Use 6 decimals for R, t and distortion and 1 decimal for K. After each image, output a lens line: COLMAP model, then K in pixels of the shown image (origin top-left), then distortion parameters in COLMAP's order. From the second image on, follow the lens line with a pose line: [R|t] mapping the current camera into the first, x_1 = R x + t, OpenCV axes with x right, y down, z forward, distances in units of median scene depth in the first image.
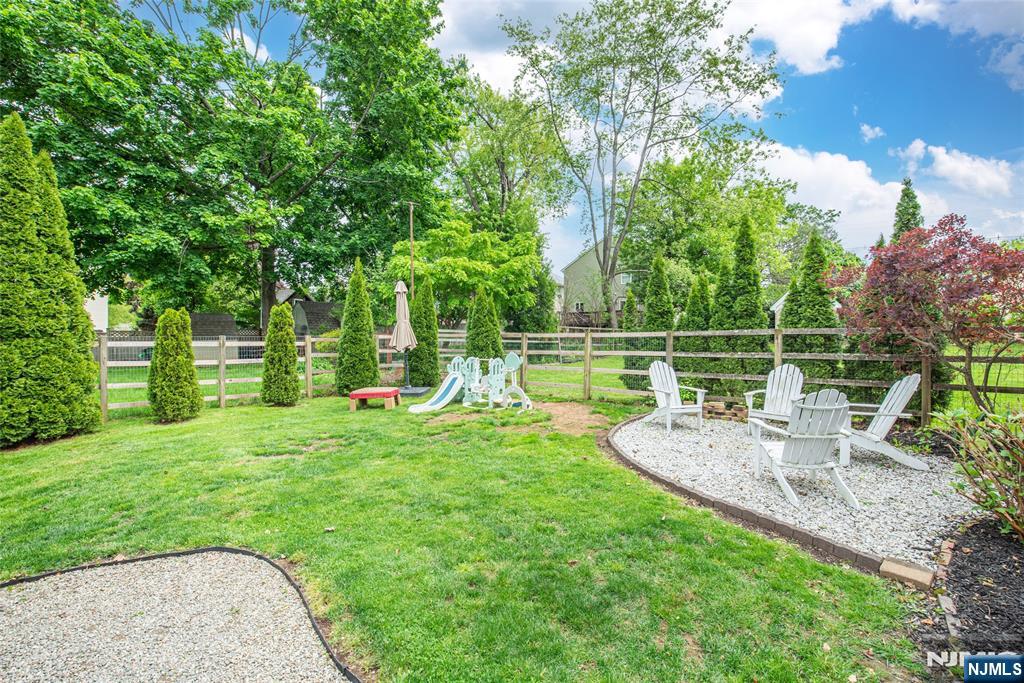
lens RADIAL K [[415.4, 0, 507.0], [0, 415.4, 343.8], [0, 0, 1]] dist [0.001149, -0.000596]
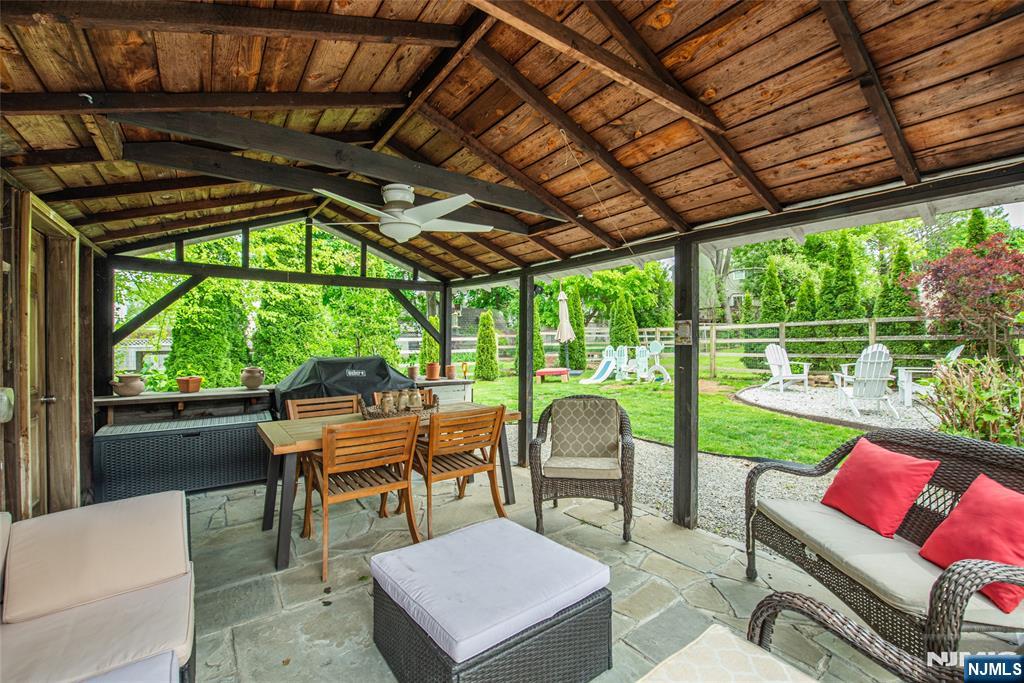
lens RADIAL K [[415.4, 0, 518.6], [0, 415.4, 341.4], [0, 0, 1]] dist [0.001149, -0.000596]
pose [[0.978684, -0.017176, -0.204653, -0.151128], [0.016039, 0.999845, -0.007213, 0.024567], [0.204745, 0.003777, 0.978808, -0.443364]]
